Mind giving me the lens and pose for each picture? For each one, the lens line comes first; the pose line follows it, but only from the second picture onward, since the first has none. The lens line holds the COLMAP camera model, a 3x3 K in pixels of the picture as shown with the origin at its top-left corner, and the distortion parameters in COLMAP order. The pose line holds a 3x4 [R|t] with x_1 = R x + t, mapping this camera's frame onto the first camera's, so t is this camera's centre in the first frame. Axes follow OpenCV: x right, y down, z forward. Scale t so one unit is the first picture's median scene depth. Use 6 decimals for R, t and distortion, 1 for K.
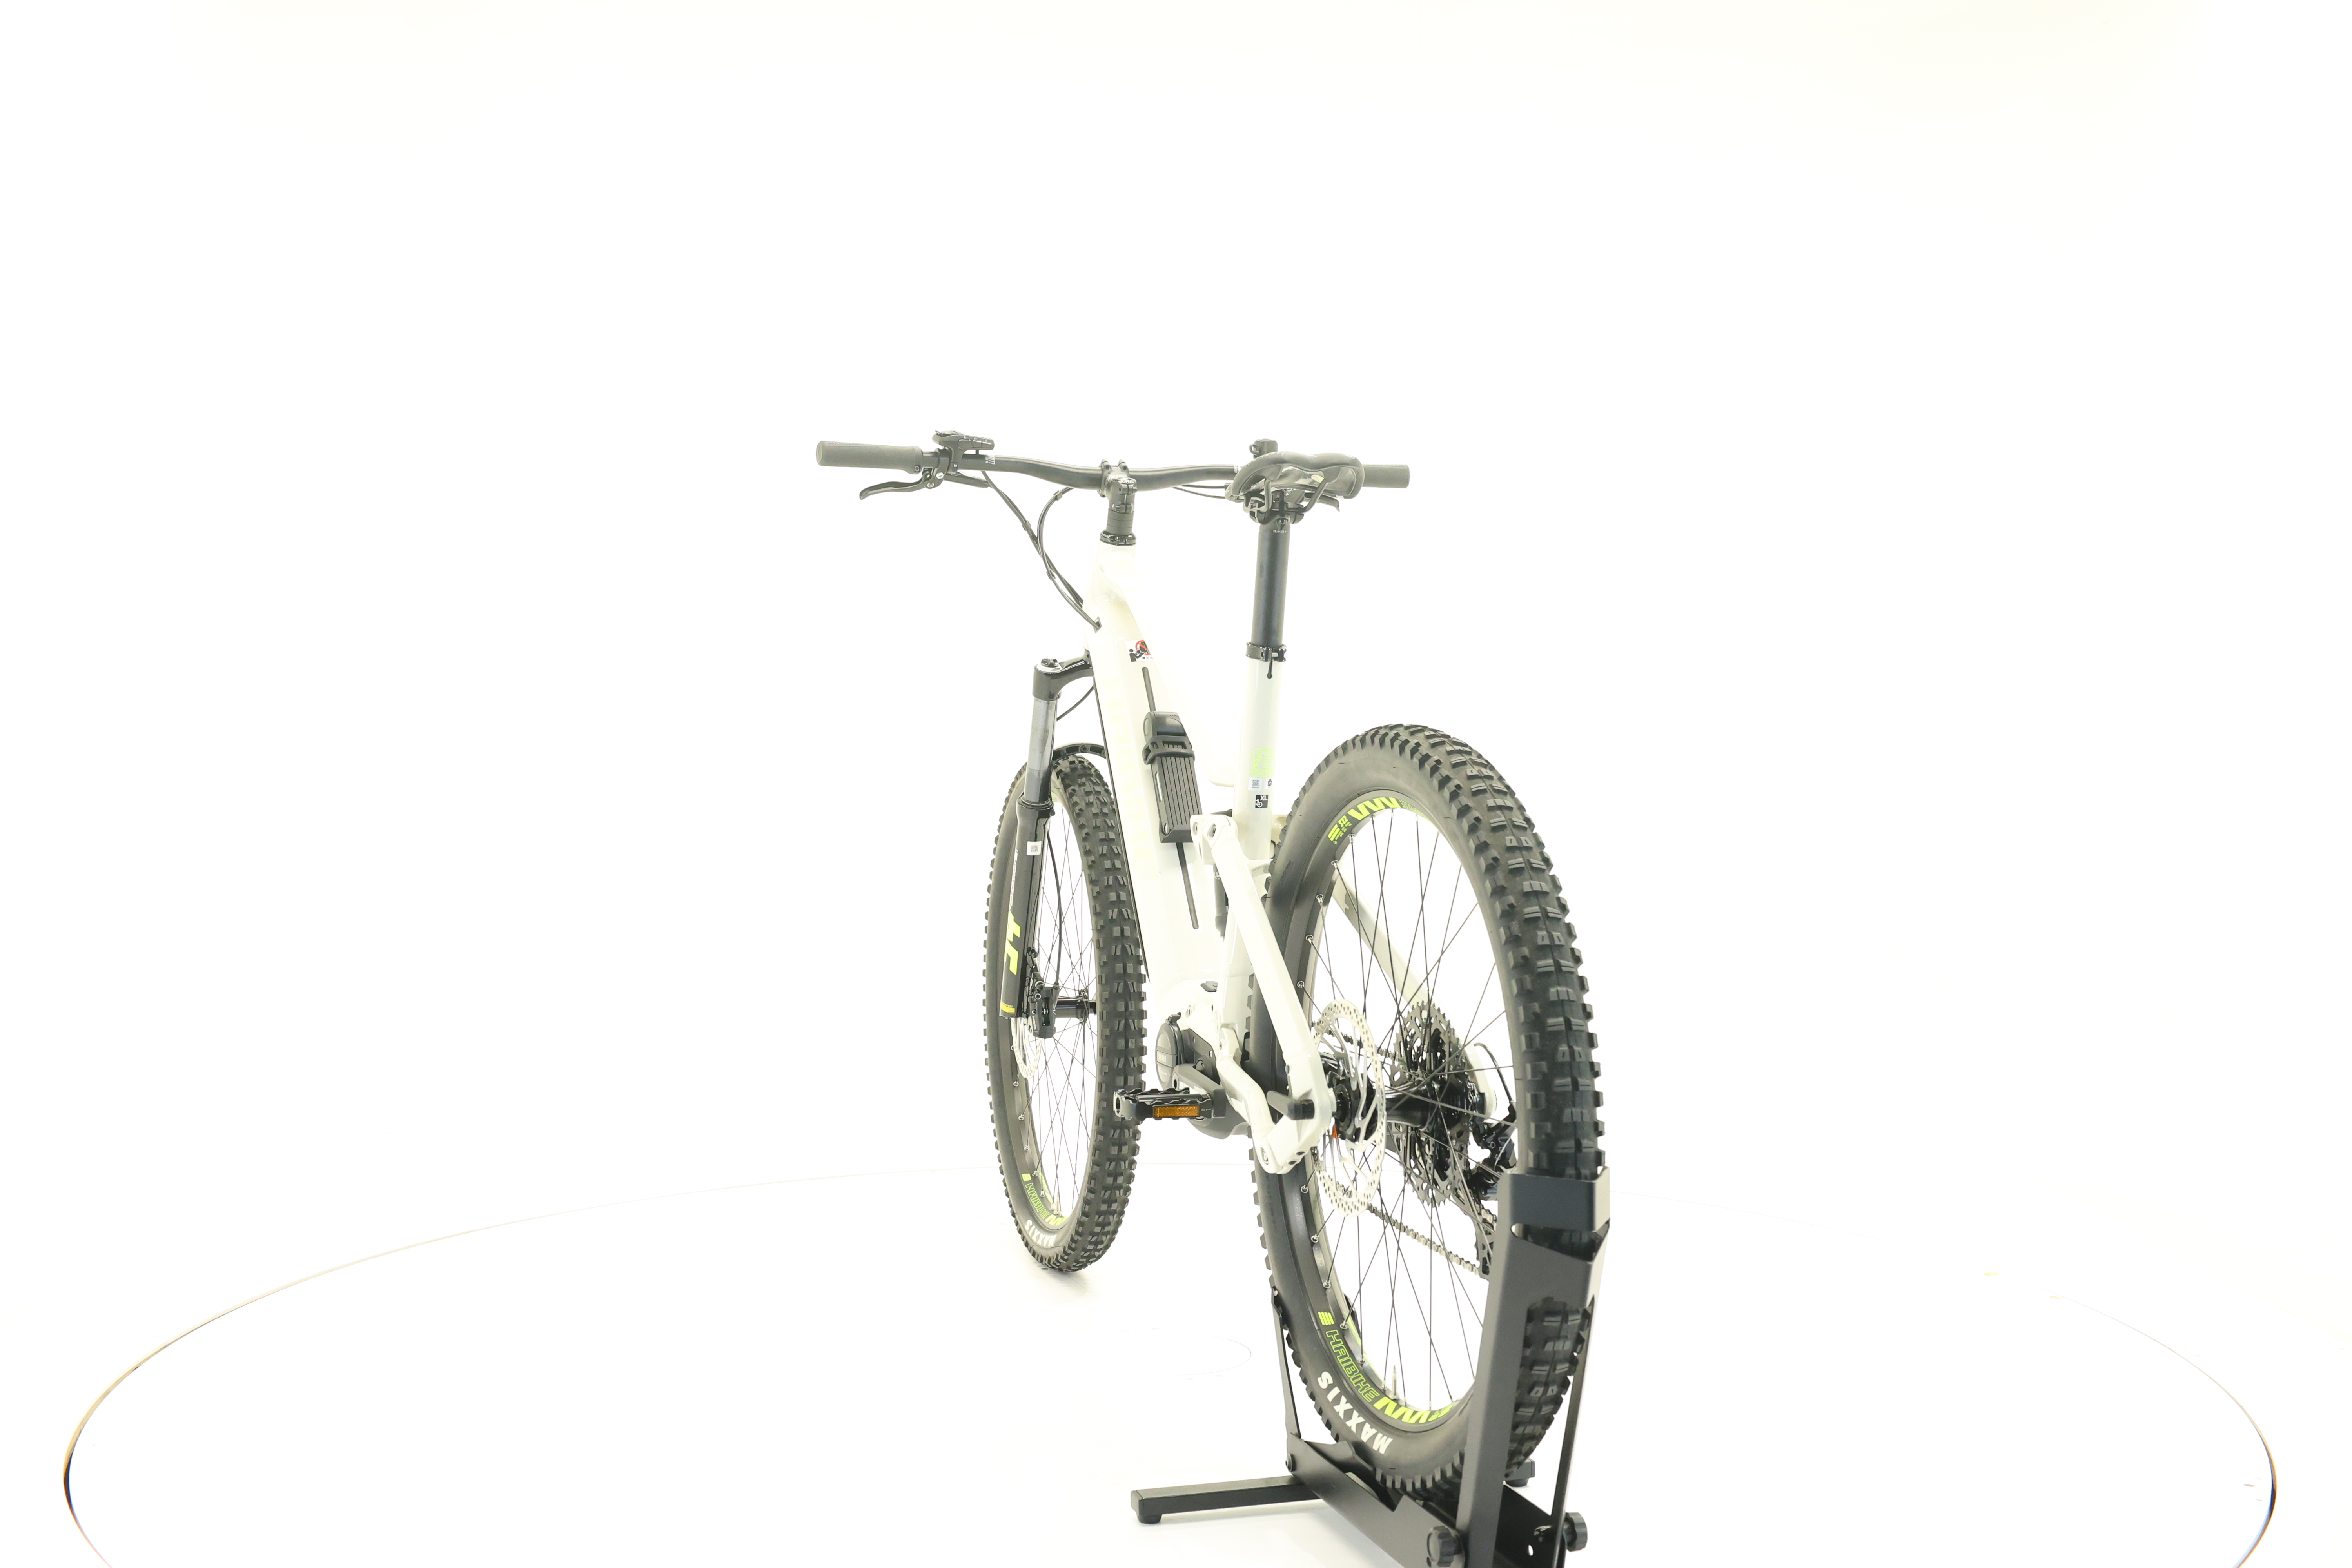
lens RADIAL K [[2386.5, 0, 1164.0], [0, 2386.5, 776.8], [0, 0, 1]] dist [-0.007299, 0.000000]
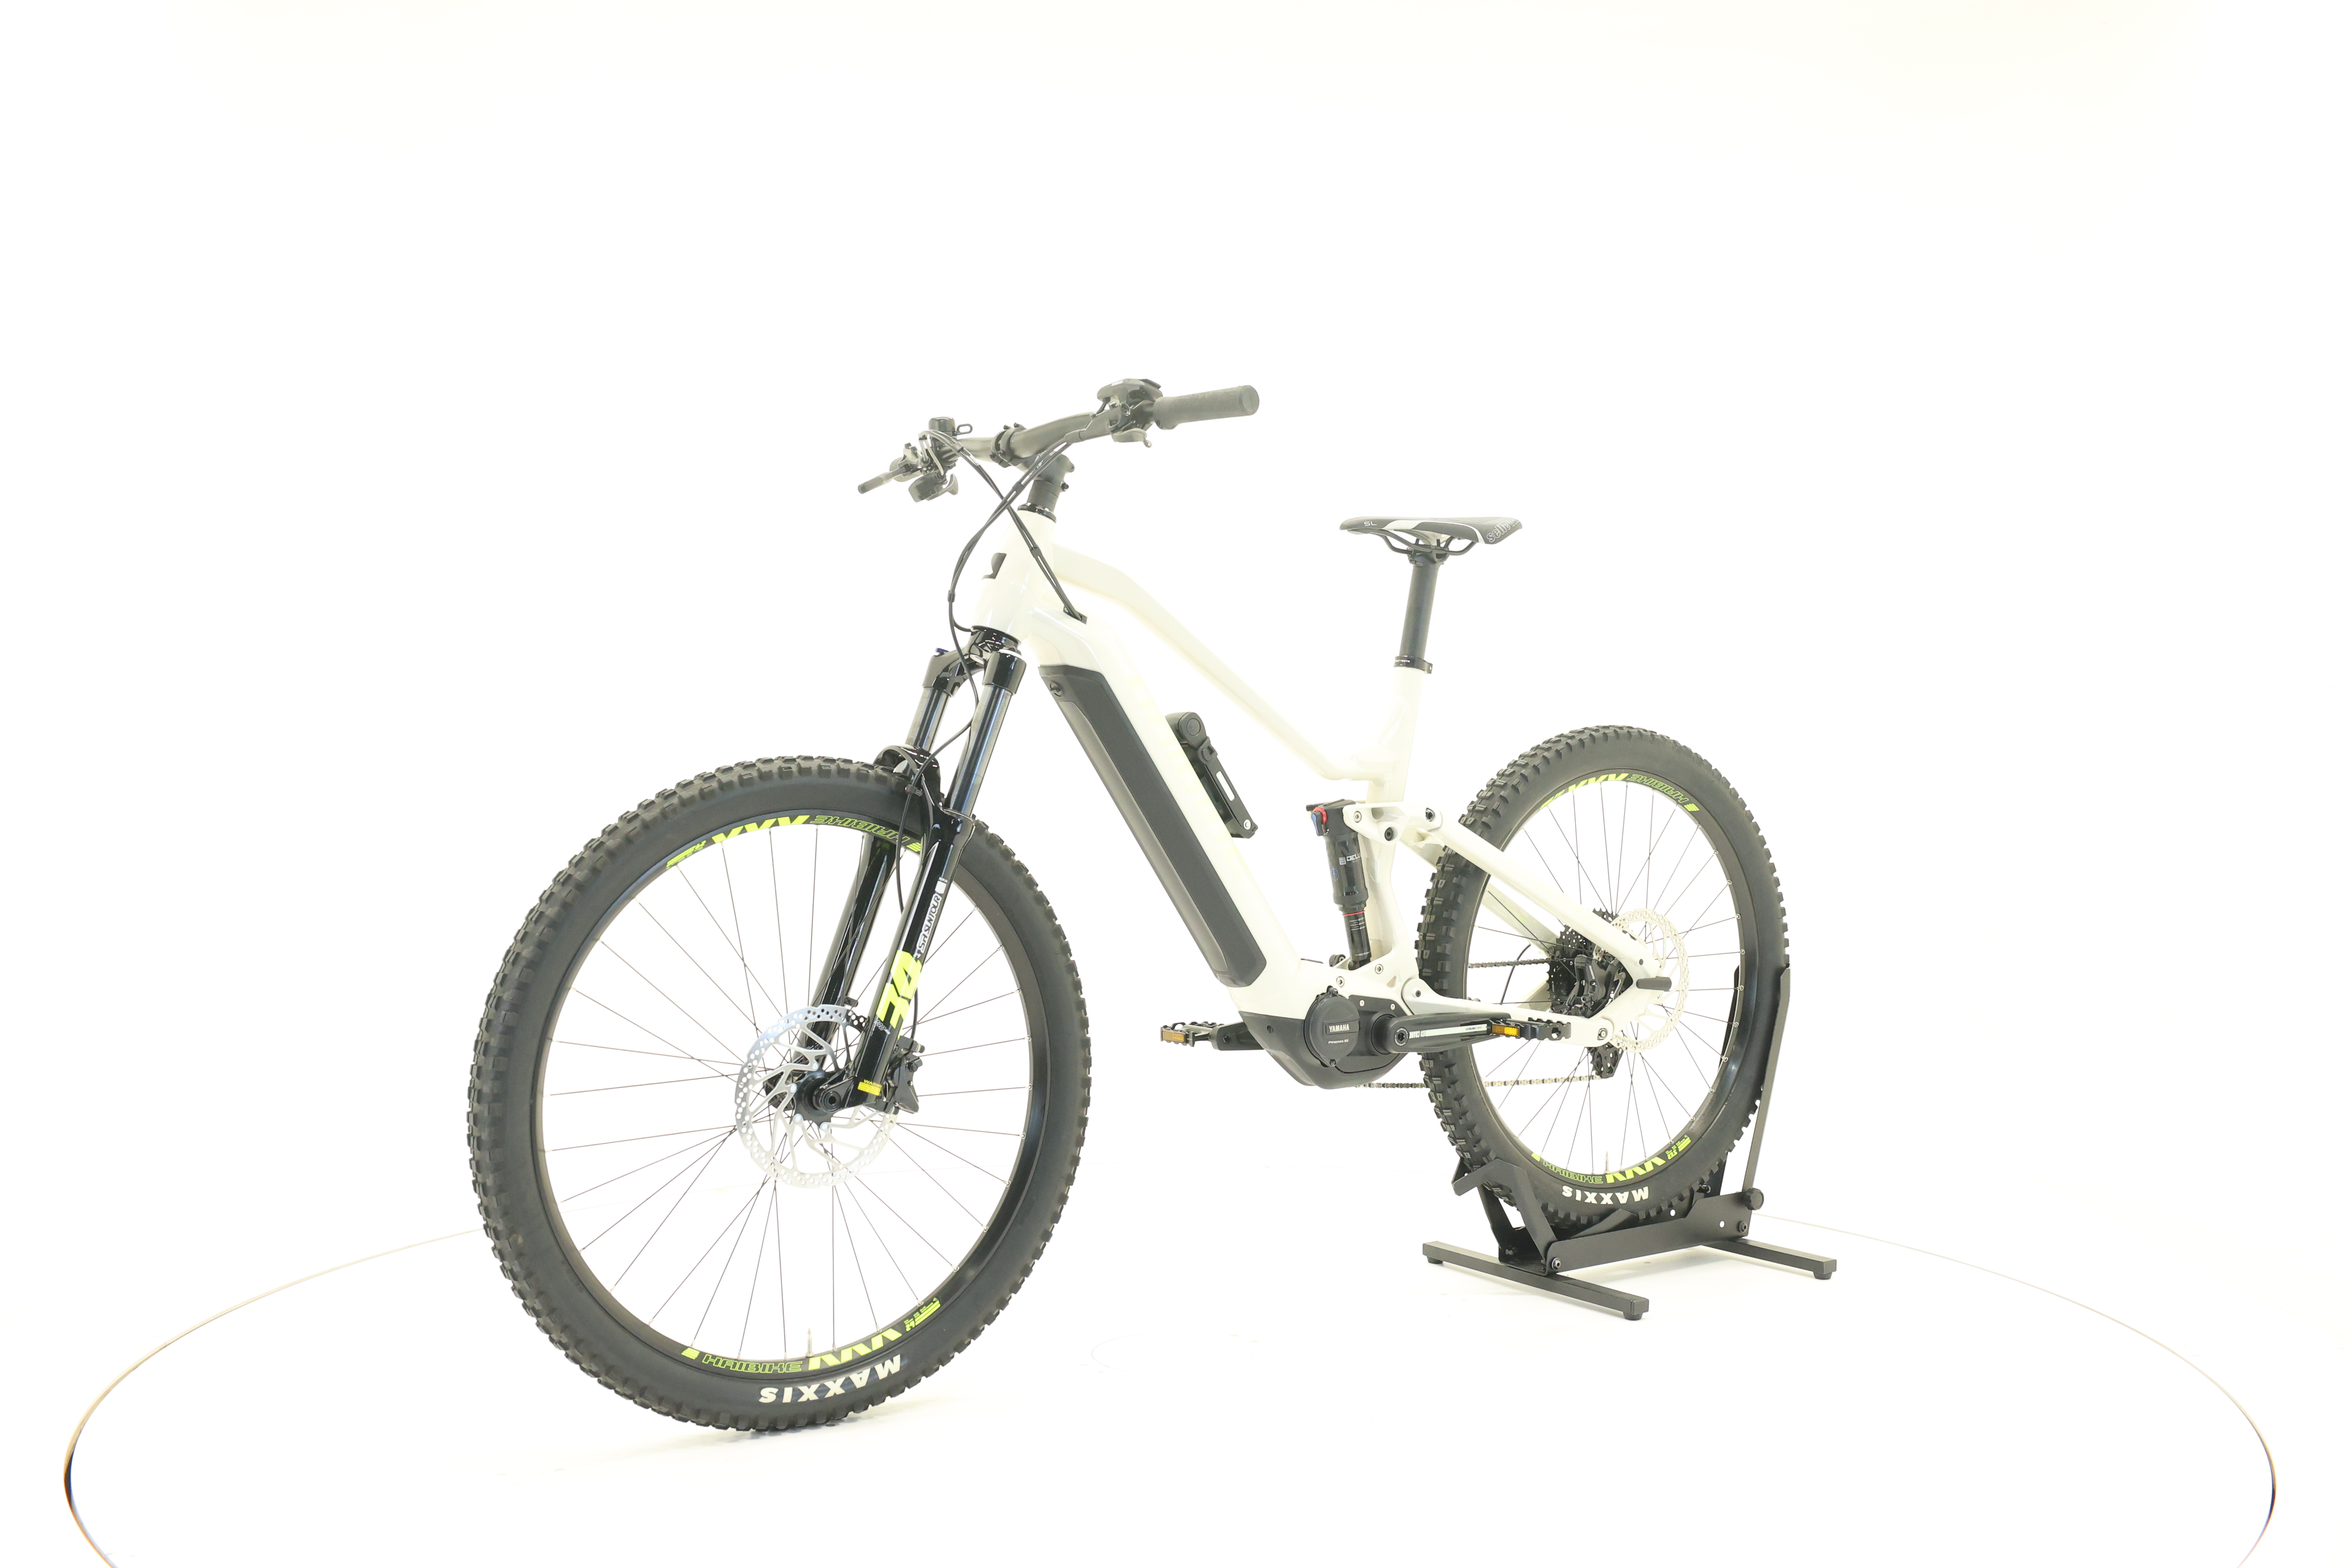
lens RADIAL K [[2386.5, 0, 1176.4], [0, 2386.5, 791.9], [0, 0, 1]] dist [-0.007299, 0.000000]
pose [[-0.311450, -0.026537, 0.949892, -0.921243], [0.018020, 0.999265, 0.033824, -0.026751], [-0.950092, 0.027652, -0.310743, 1.274556]]
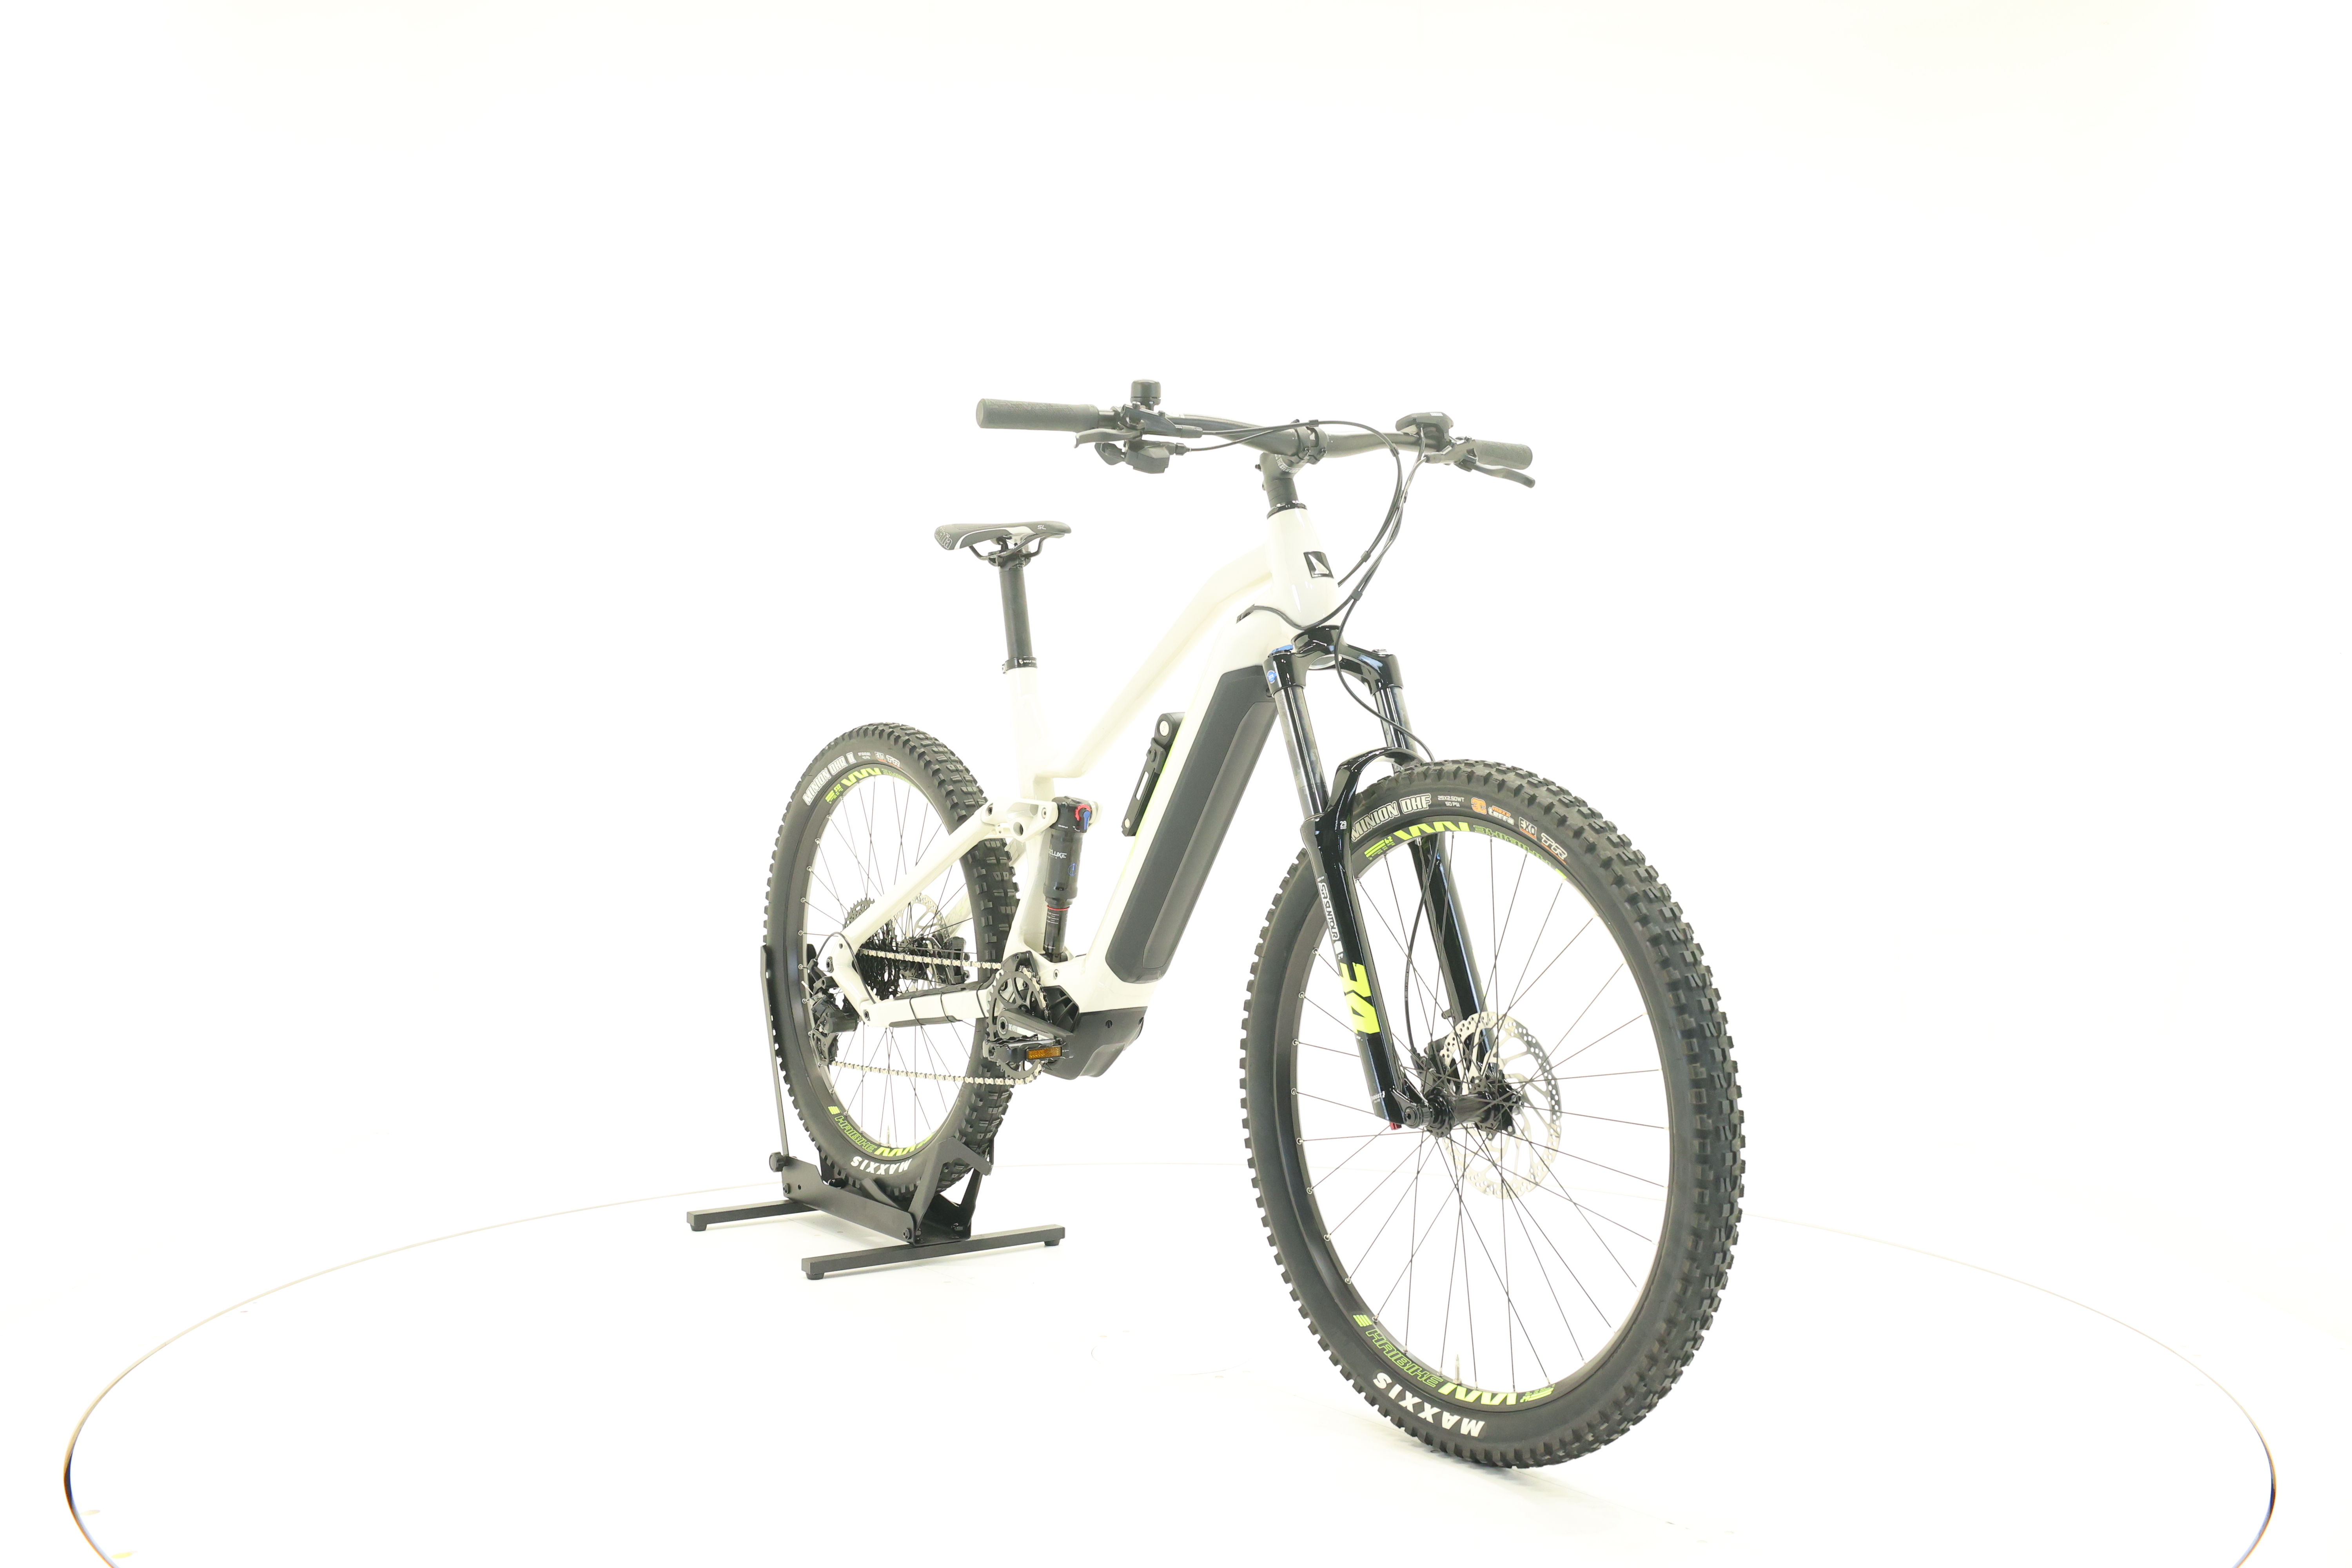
lens RADIAL K [[2386.5, 0, 1164.8], [0, 2386.5, 779.0], [0, 0, 1]] dist [-0.007299, 0.000000]
pose [[-0.950089, 0.001965, -0.311974, 0.310832], [-0.011991, 0.999011, 0.042808, -0.040654], [0.311749, 0.044412, -0.949126, 1.895472]]
